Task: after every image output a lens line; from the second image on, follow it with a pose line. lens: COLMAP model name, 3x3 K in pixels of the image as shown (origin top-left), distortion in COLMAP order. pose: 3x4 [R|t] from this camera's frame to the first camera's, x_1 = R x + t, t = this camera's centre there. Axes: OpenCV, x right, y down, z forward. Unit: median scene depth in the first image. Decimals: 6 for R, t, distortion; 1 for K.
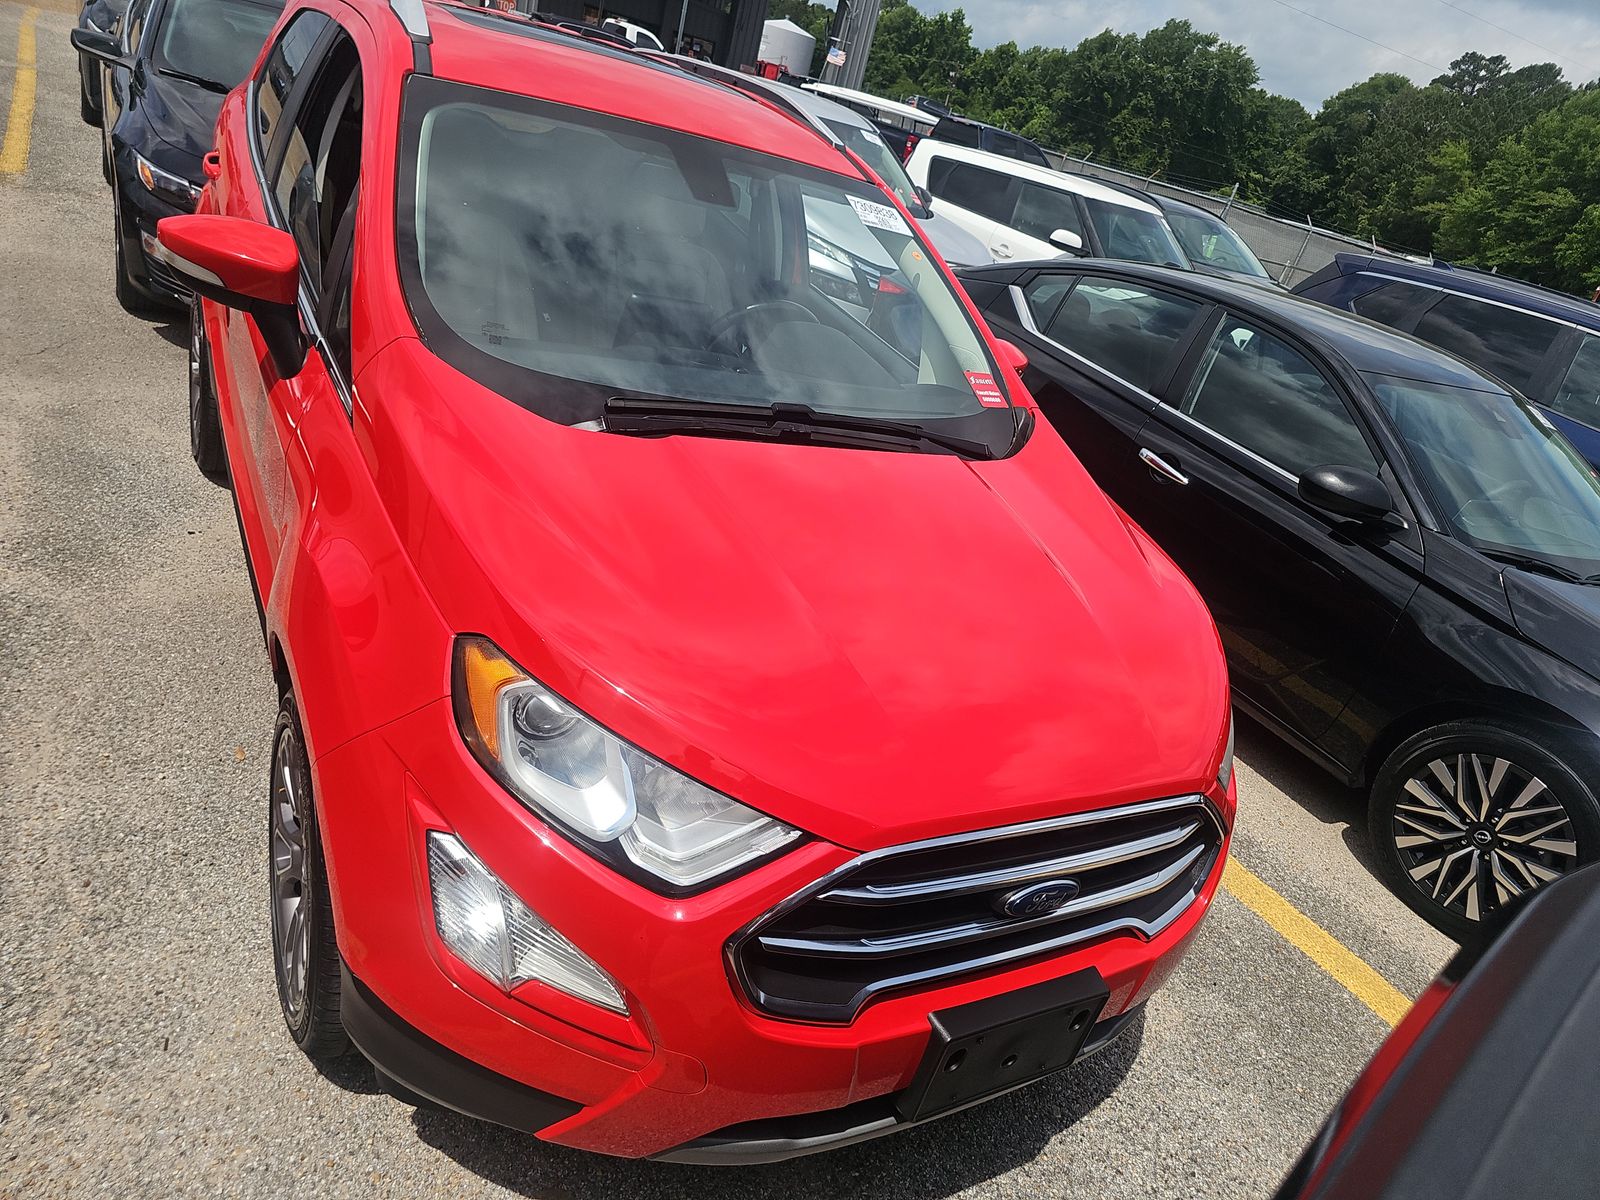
lens RADIAL K [[1090.2, 0, 814.0], [0, 1090.2, 604.0], [0, 0, 1]] dist [0.038475, -0.037258]
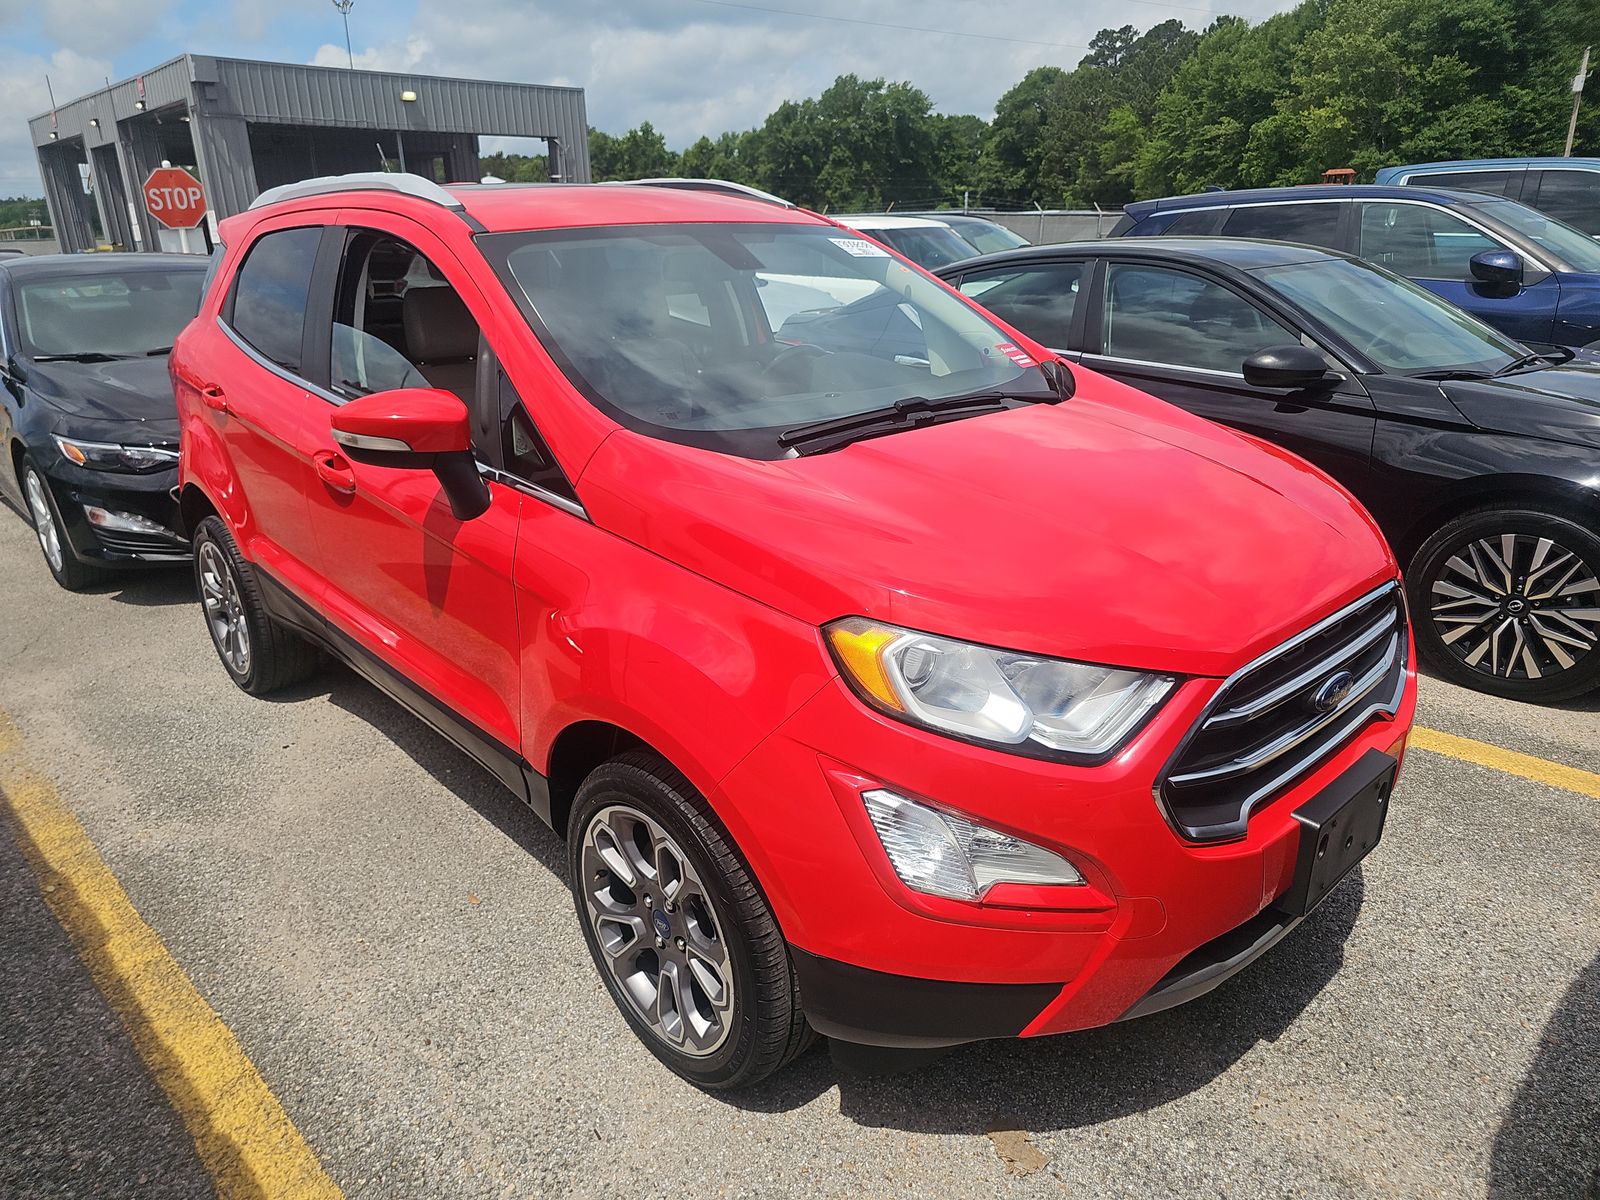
lens RADIAL K [[1090.2, 0, 792.9], [0, 1090.2, 585.2], [0, 0, 1]] dist [0.038475, -0.037258]
pose [[0.939260, -0.322965, 0.116120, -0.216159], [0.332566, 0.940058, -0.075440, 0.029644], [-0.084794, 0.109476, 0.990366, -0.062061]]
